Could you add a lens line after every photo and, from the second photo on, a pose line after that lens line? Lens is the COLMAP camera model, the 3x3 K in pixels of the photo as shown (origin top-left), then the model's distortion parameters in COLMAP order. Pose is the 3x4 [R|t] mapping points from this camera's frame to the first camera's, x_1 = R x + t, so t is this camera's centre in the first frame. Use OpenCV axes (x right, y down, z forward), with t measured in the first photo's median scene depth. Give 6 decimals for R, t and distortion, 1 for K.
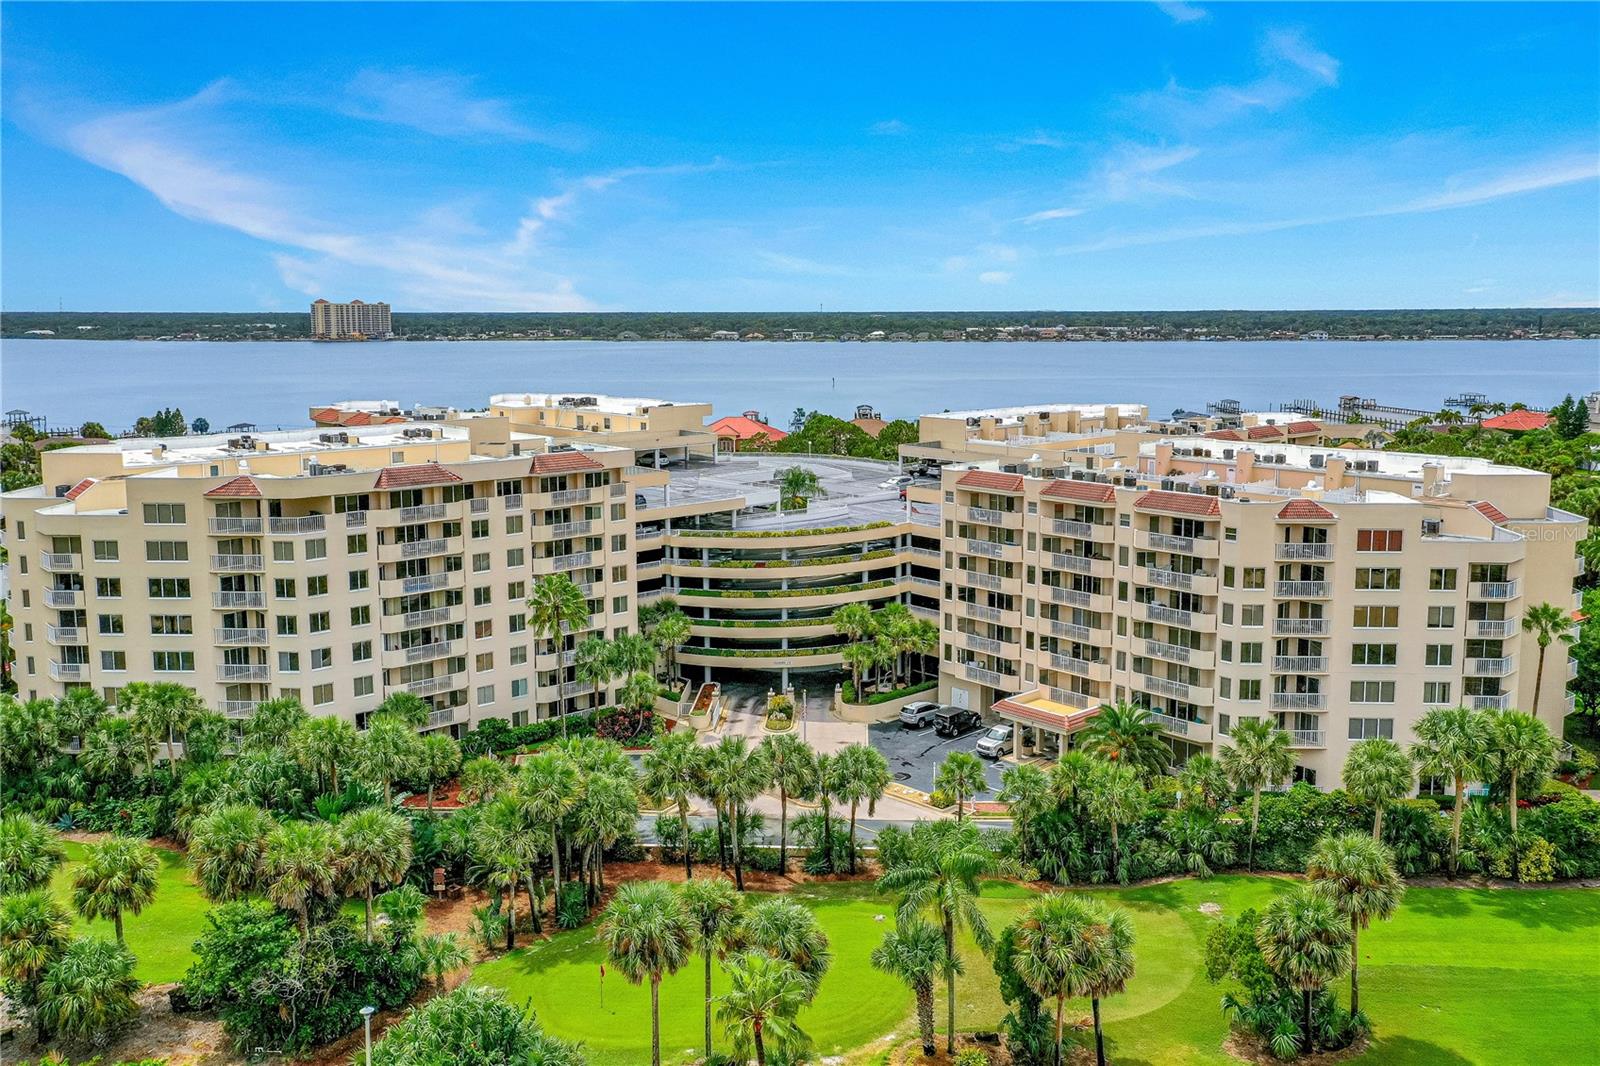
lens RADIAL K [[1304.3, 0, 808.7], [0, 1304.3, 562.4], [0, 0, 1]] dist [0.045552, -0.014078]
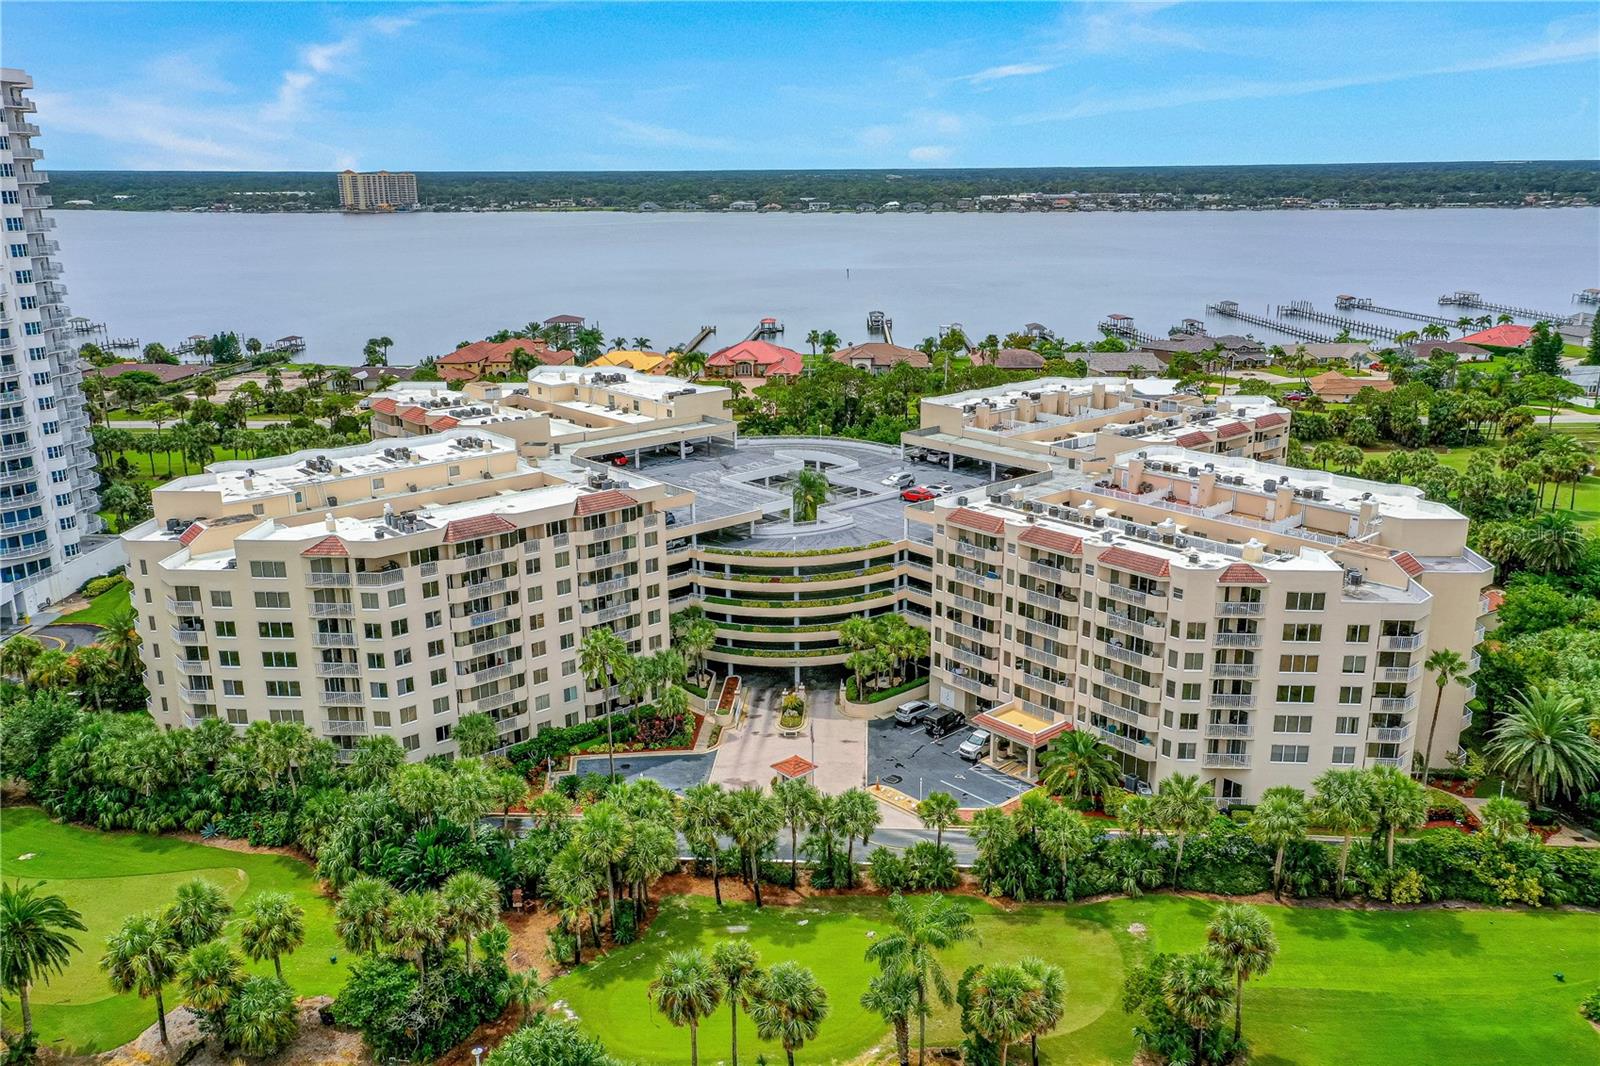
lens RADIAL K [[1304.3, 0, 805.1], [0, 1304.3, 534.6], [0, 0, 1]] dist [0.045552, -0.014078]
pose [[0.999818, 0.001552, -0.019018, 0.012867], [0.001562, 0.986689, 0.162609, -0.264913], [0.019017, -0.162609, 0.986507, -0.146761]]
